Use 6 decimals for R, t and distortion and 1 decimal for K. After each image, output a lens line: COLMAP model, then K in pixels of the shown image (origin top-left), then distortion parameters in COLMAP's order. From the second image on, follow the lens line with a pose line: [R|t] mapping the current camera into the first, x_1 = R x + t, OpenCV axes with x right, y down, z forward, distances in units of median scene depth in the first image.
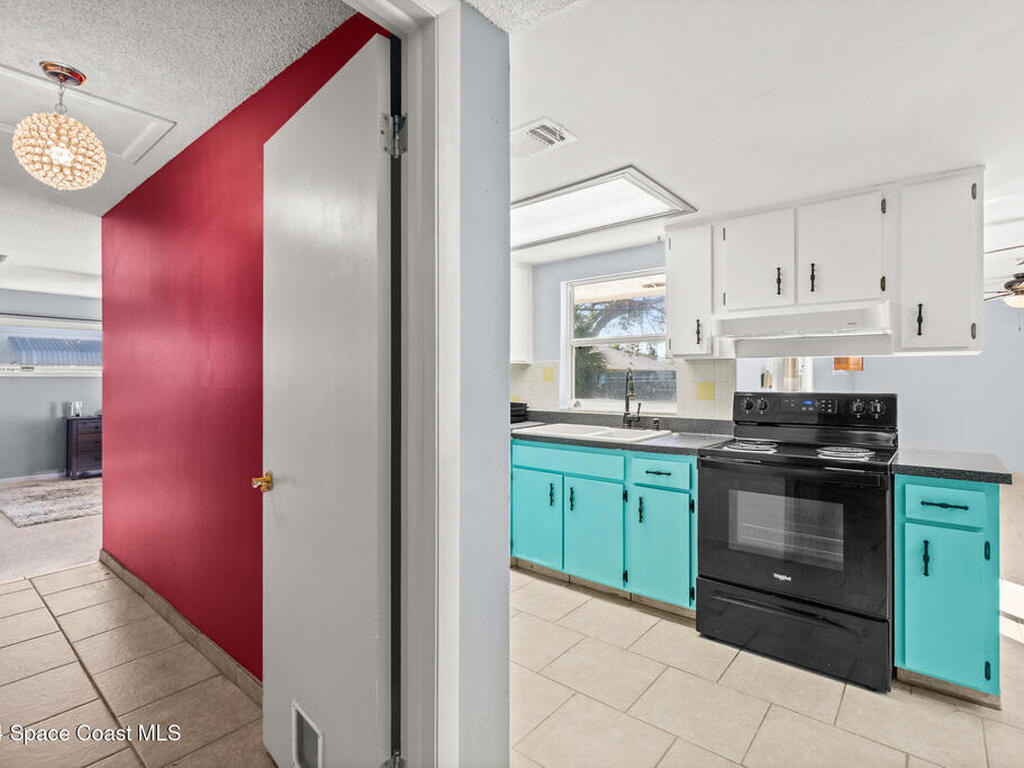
lens RADIAL K [[514.1, 0, 511.5], [0, 514.1, 374.6], [0, 0, 1]] dist [-0.002267, -0.000501]
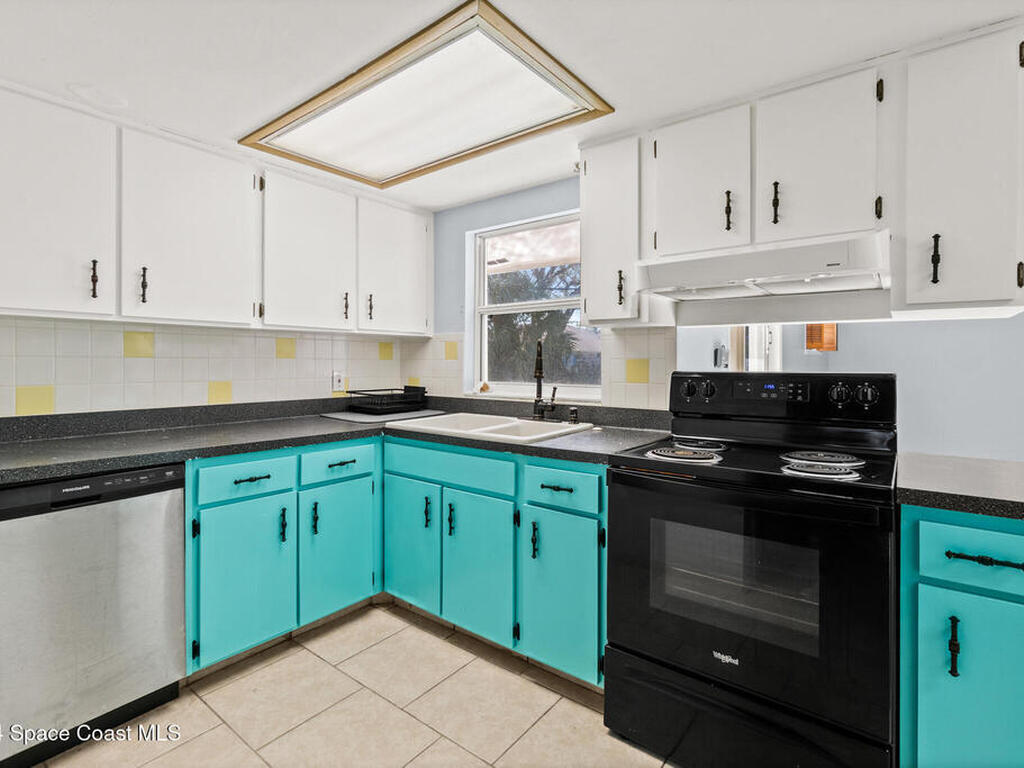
lens RADIAL K [[511.8, 0, 511.2], [0, 511.8, 359.0], [0, 0, 1]] dist [-0.005224, -0.000107]
pose [[0.999246, 0.002275, 0.038764, 0.191856], [-0.002435, 0.999989, 0.004062, 0.014407], [-0.038754, -0.004153, 0.999240, 0.306944]]
